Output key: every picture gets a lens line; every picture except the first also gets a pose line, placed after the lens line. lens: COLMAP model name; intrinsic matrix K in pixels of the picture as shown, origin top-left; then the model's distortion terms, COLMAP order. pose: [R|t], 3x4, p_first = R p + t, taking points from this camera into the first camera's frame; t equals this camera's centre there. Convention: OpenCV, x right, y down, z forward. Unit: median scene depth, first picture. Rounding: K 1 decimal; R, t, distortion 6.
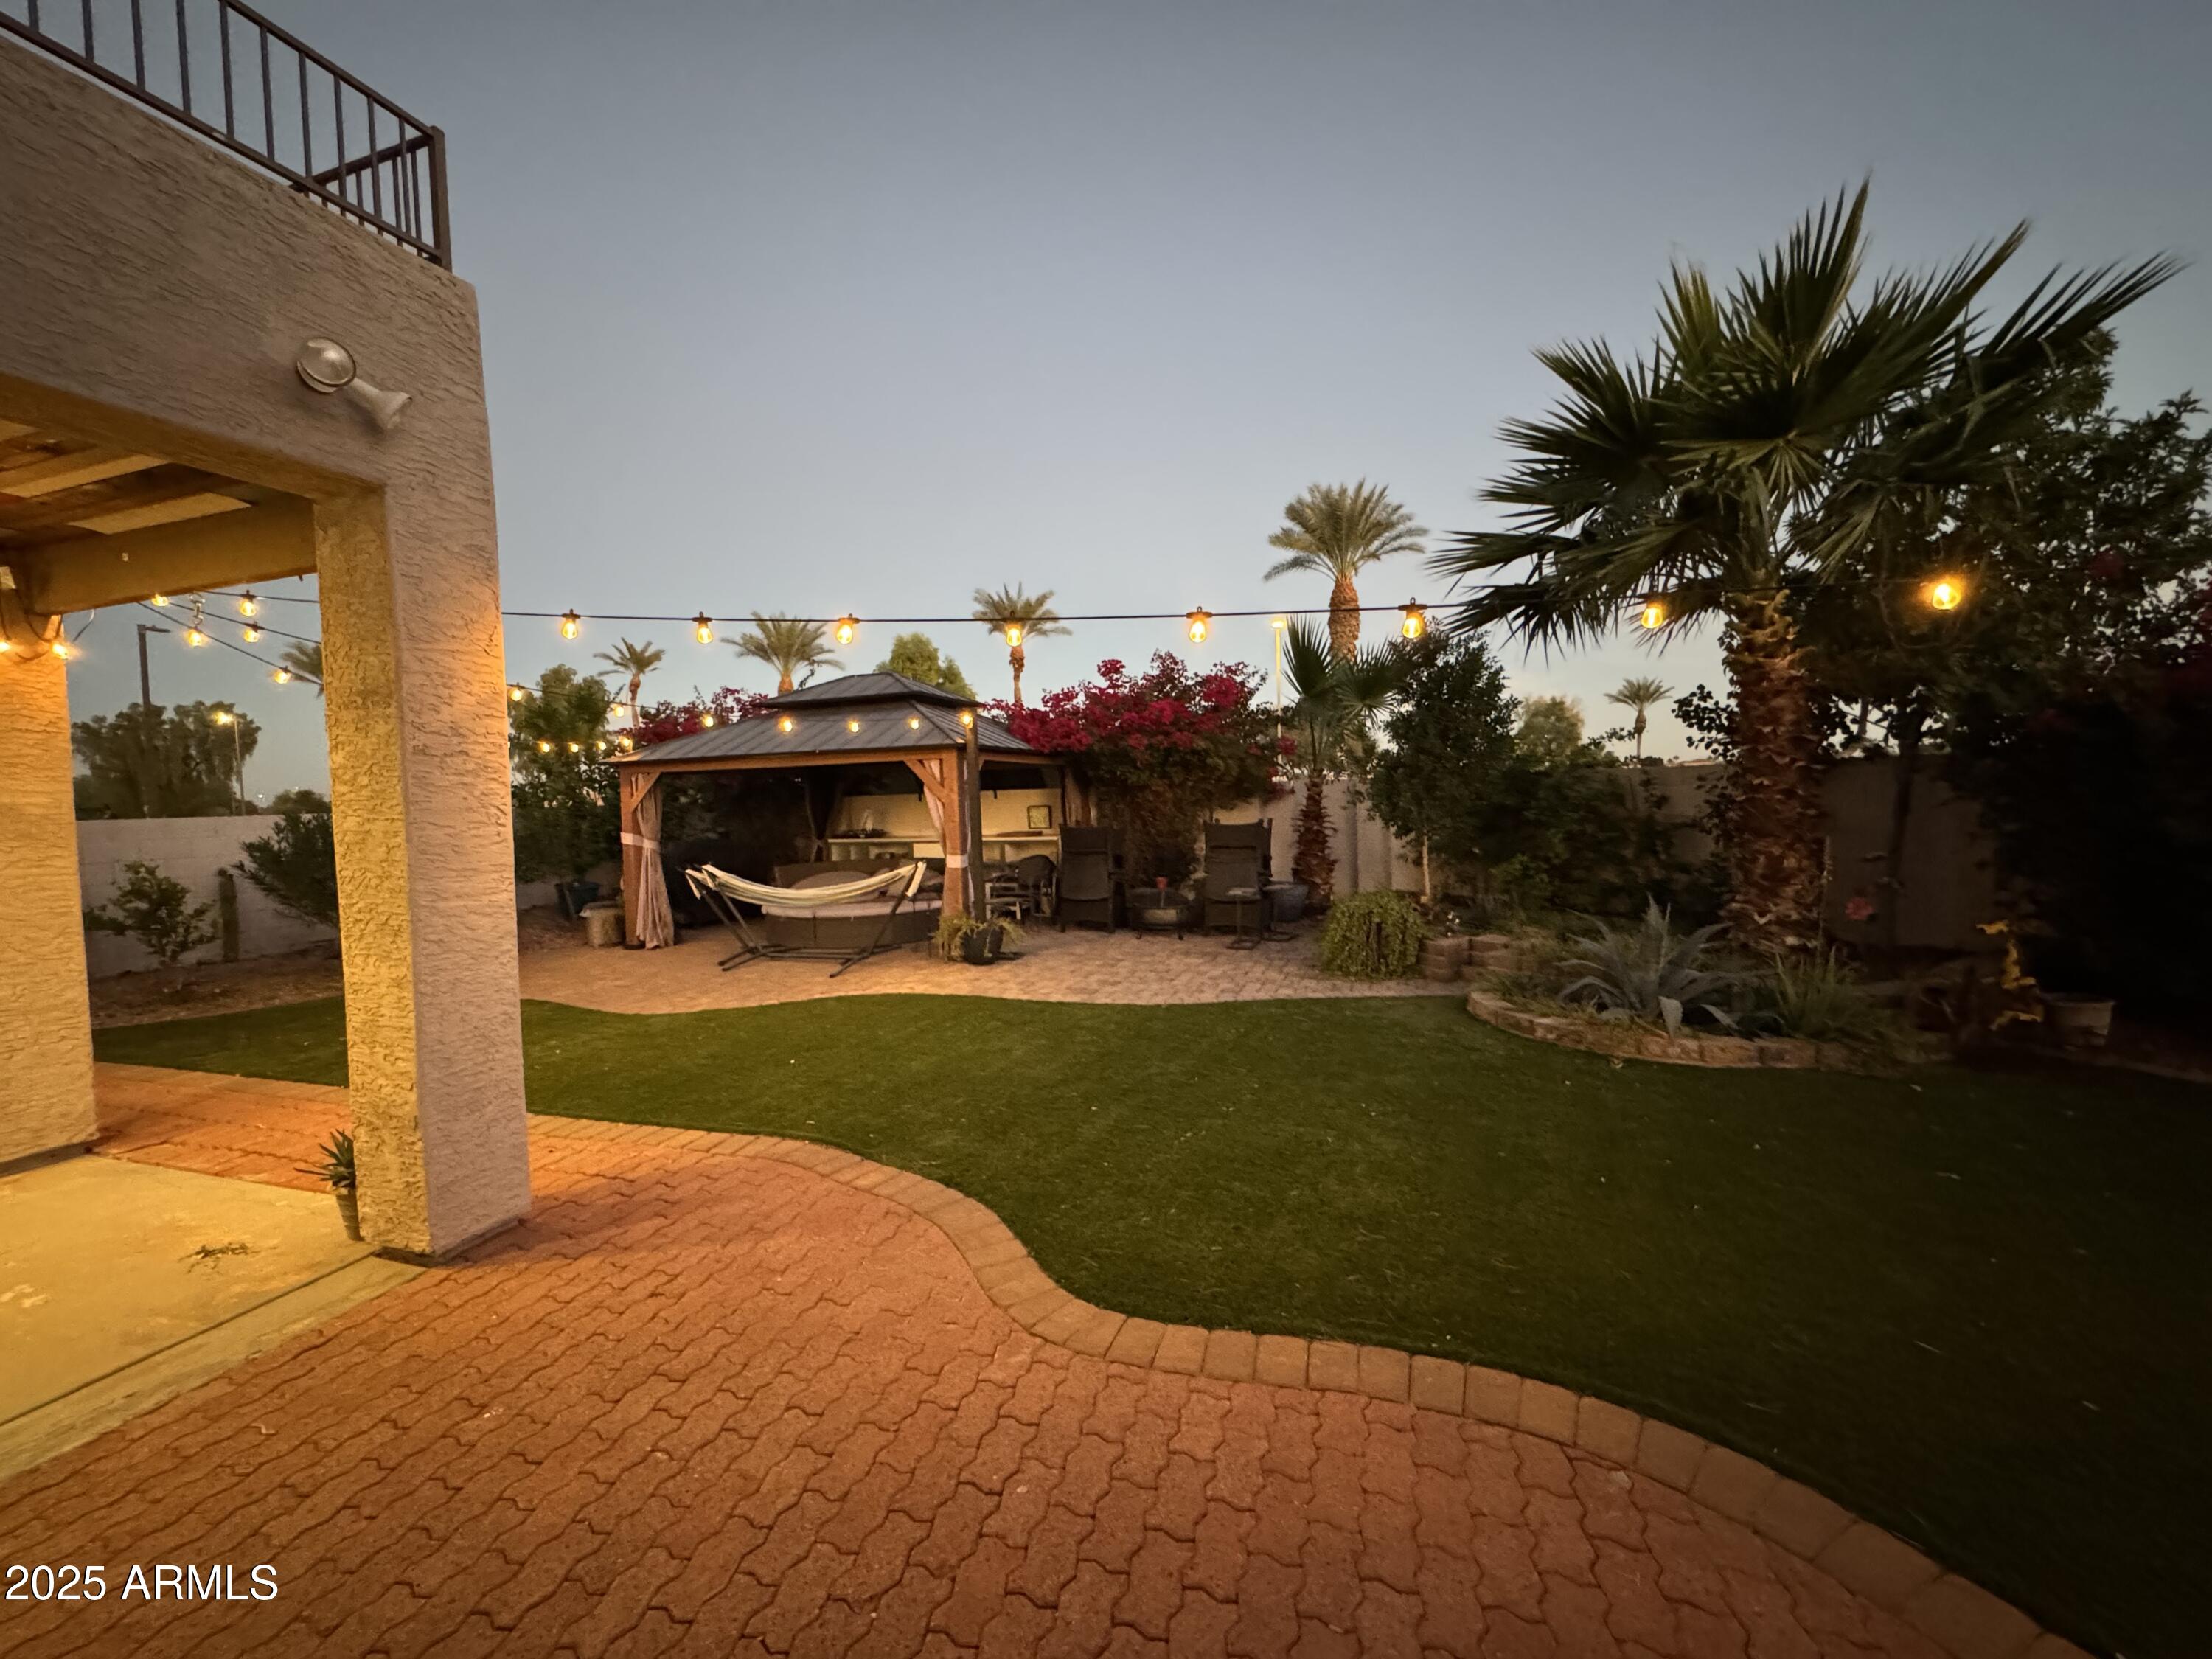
lens RADIAL K [[891.8, 0, 1106.0], [0, 891.8, 829.5], [0, 0, 1]] dist [-0.000951, 0.000484]
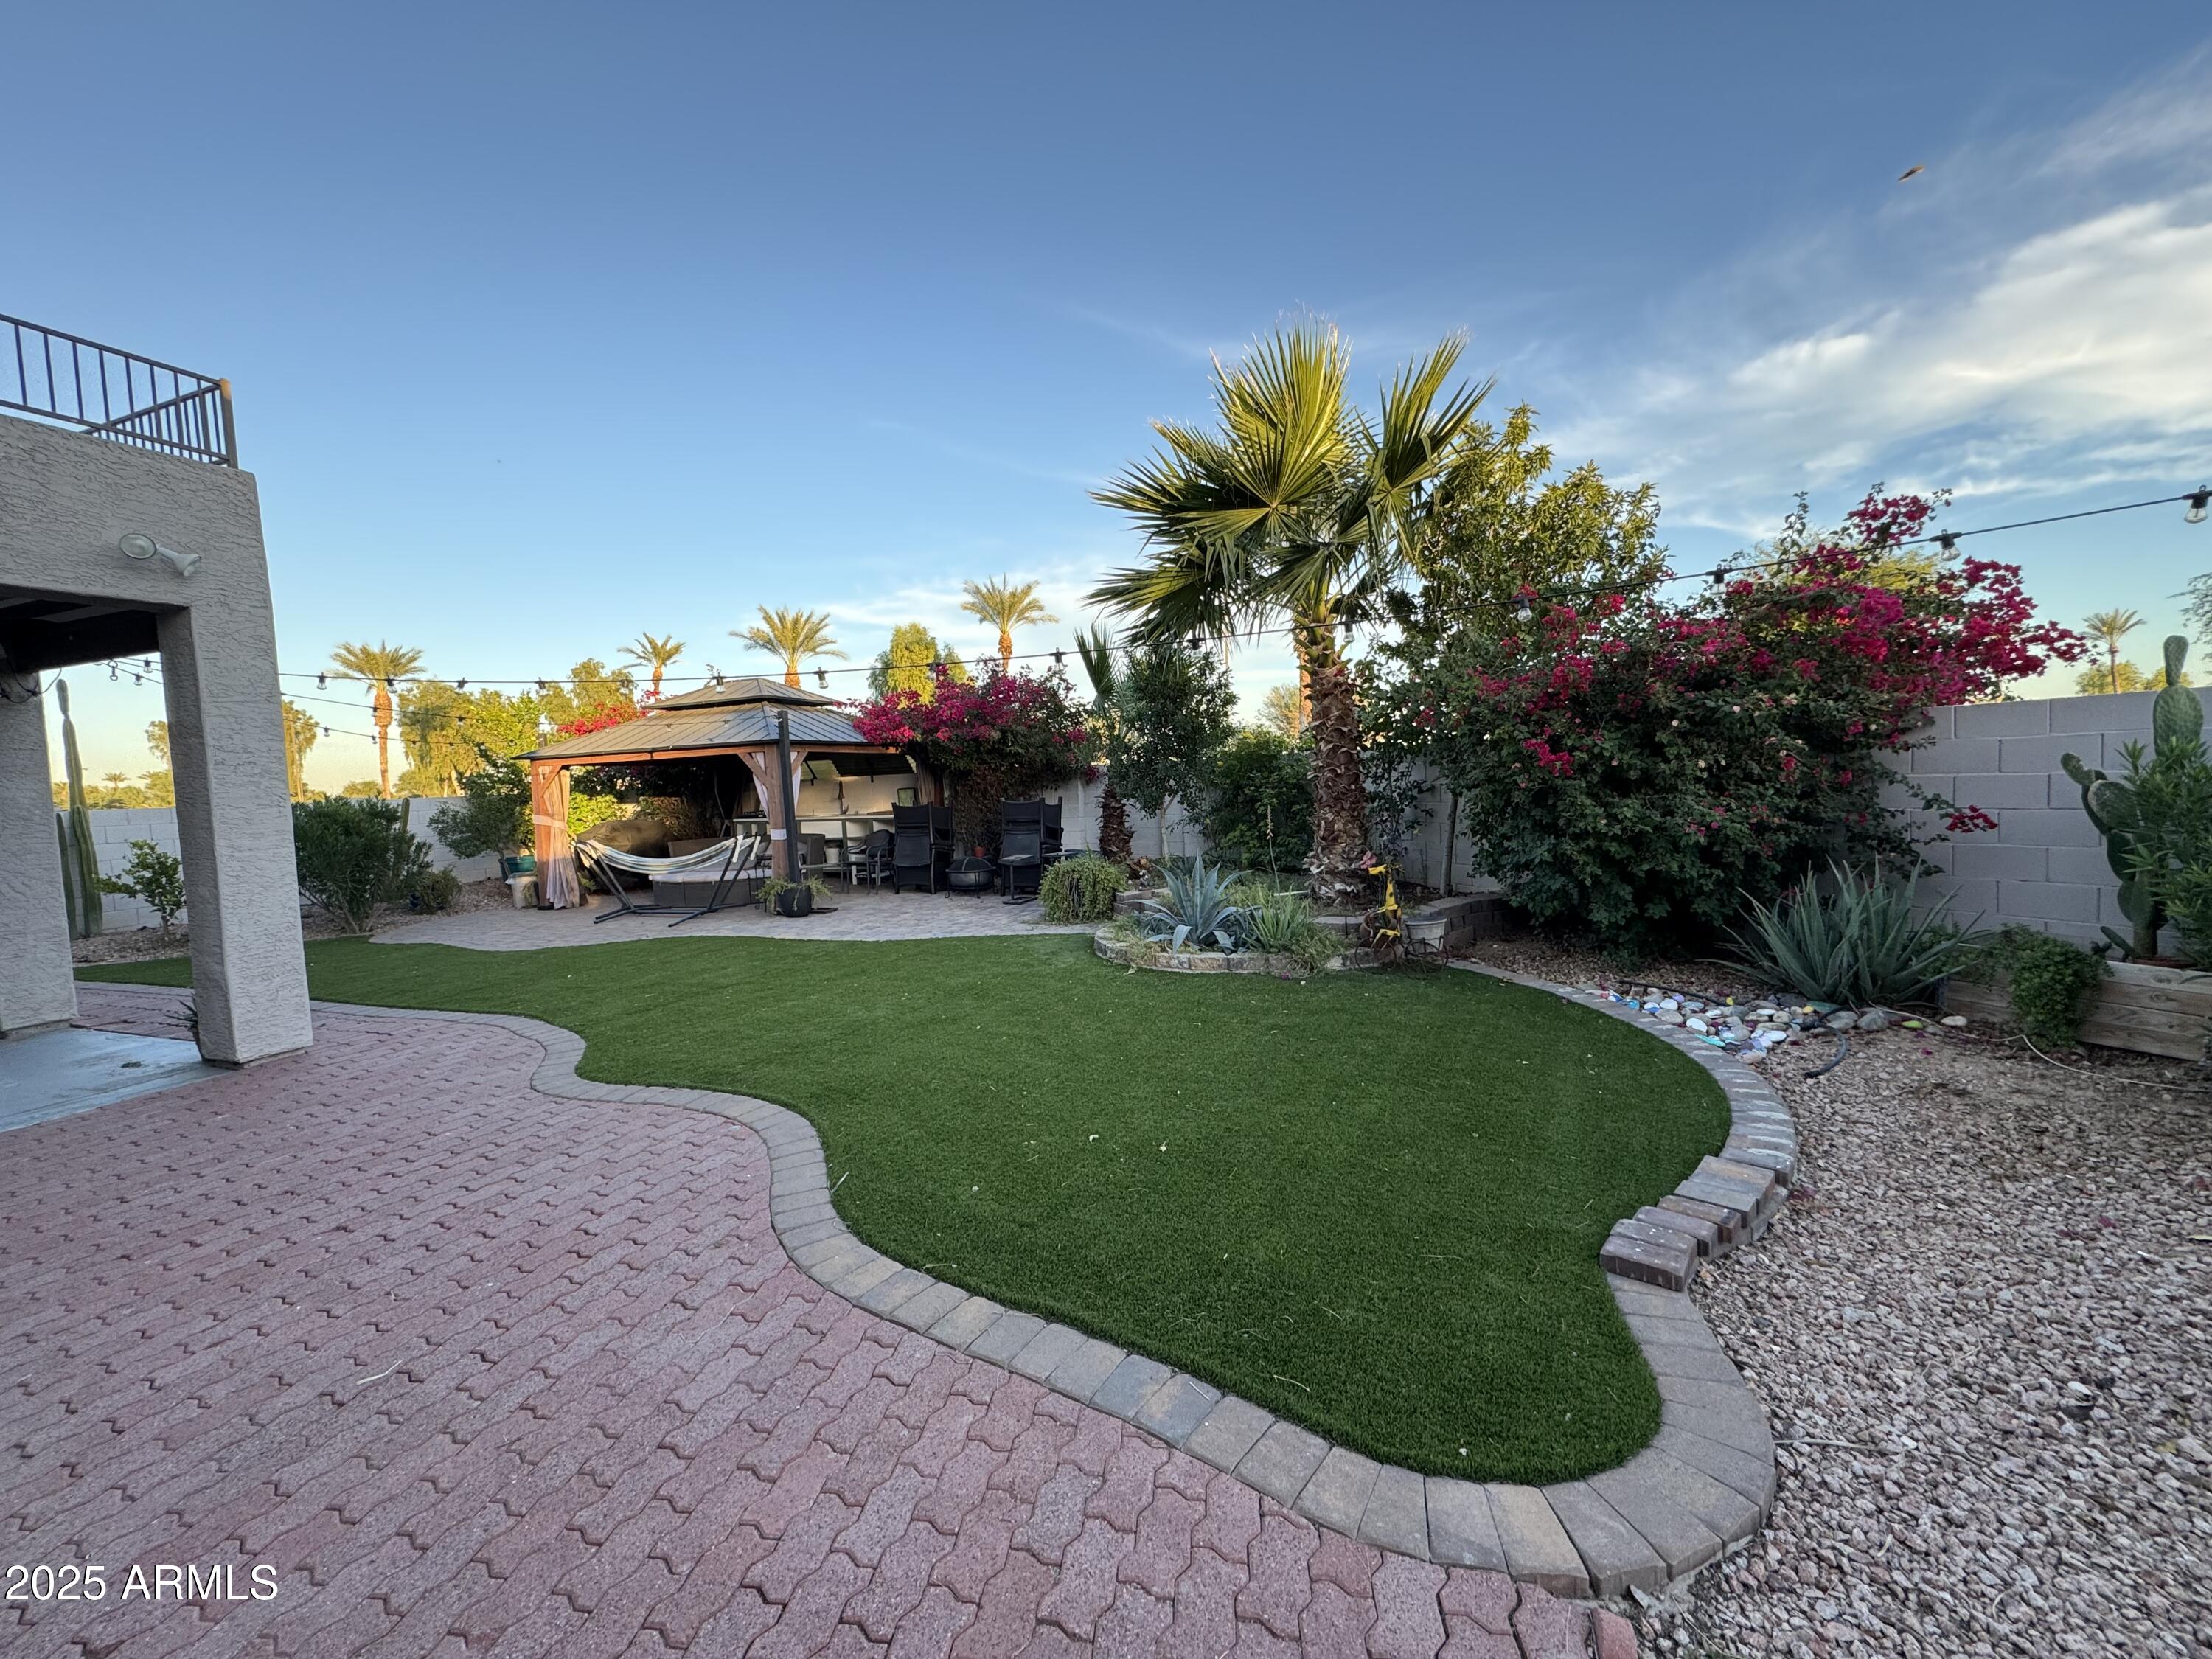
lens RADIAL K [[884.8, 0, 1107.0], [0, 884.8, 833.6], [0, 0, 1]] dist [-0.000146, -0.000671]
pose [[0.999054, -0.010537, -0.042189, 0.329500], [0.011680, 0.999569, 0.026949, 0.006272], [0.041887, -0.027417, 0.998746, -0.202625]]
